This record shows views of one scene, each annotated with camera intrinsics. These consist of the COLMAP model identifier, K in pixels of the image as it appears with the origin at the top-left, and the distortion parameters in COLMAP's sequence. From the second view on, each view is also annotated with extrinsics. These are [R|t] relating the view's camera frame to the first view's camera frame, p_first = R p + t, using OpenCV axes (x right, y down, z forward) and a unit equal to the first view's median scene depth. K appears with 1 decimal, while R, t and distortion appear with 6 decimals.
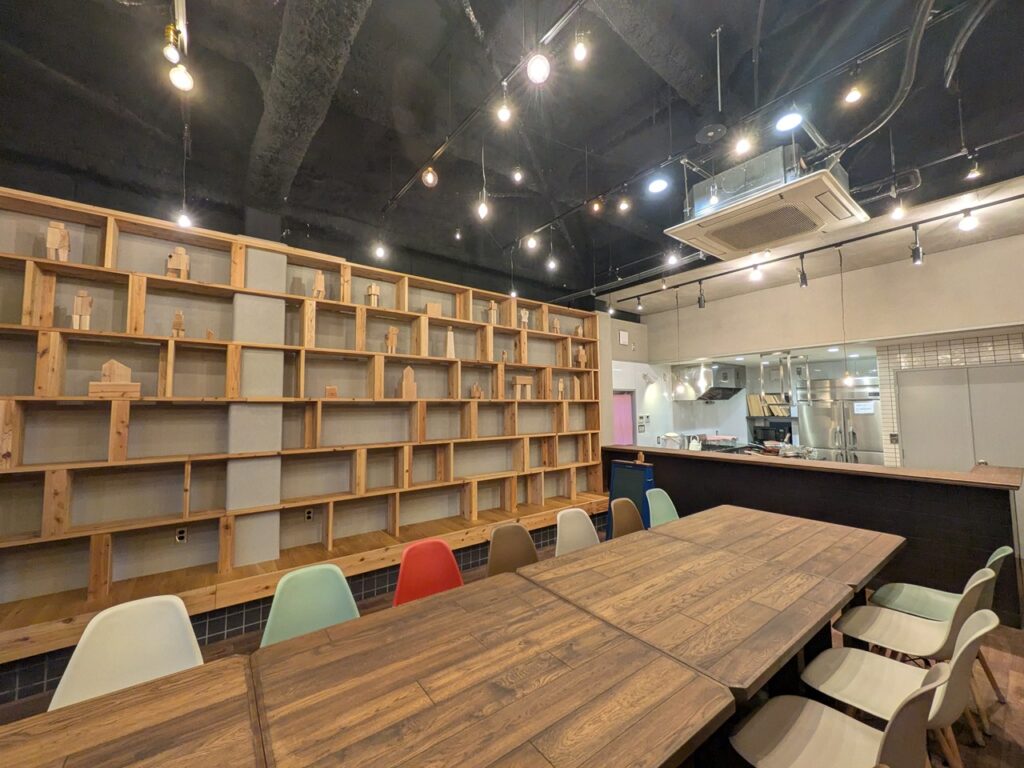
lens RADIAL K [[408.8, 0, 512.0], [0, 408.8, 384.0], [0, 0, 1]] dist [0.000354, 0.000001]
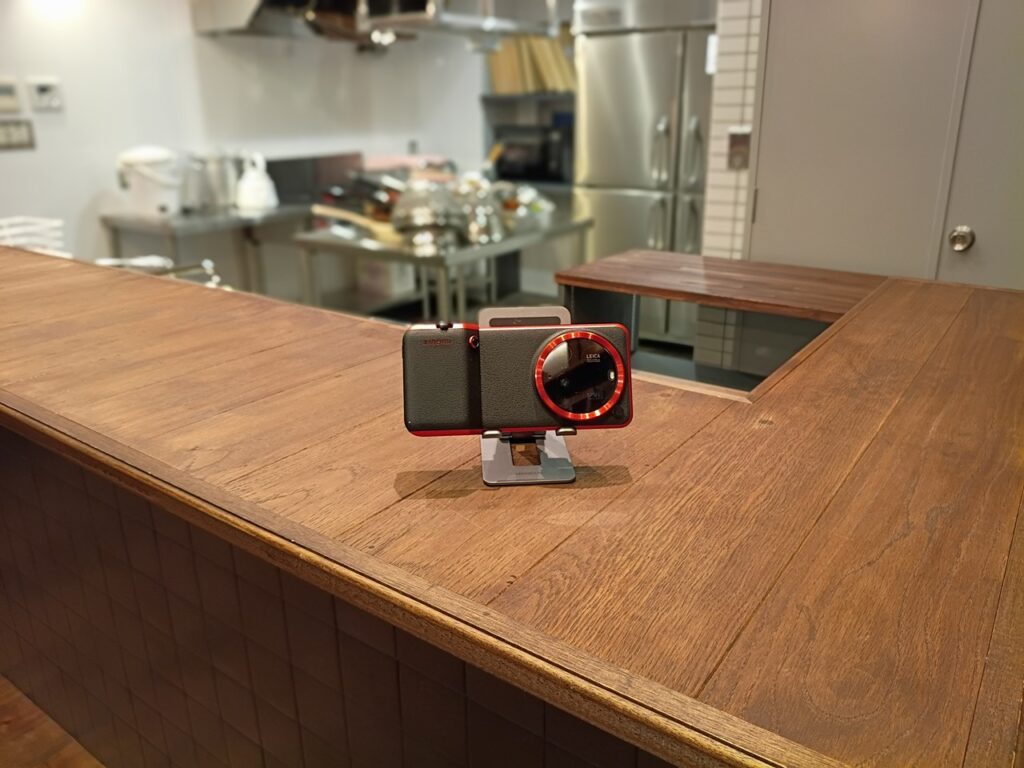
lens RADIAL K [[776.2, 0, 512.0], [0, 776.2, 384.0], [0, 0, 1]] dist [0.049022, -0.066387]
pose [[0.959713, -0.103474, 0.261237, 0.633163], [-0.008271, 0.918918, 0.394362, 0.071519], [-0.280862, -0.380635, 0.881041, 0.518940]]
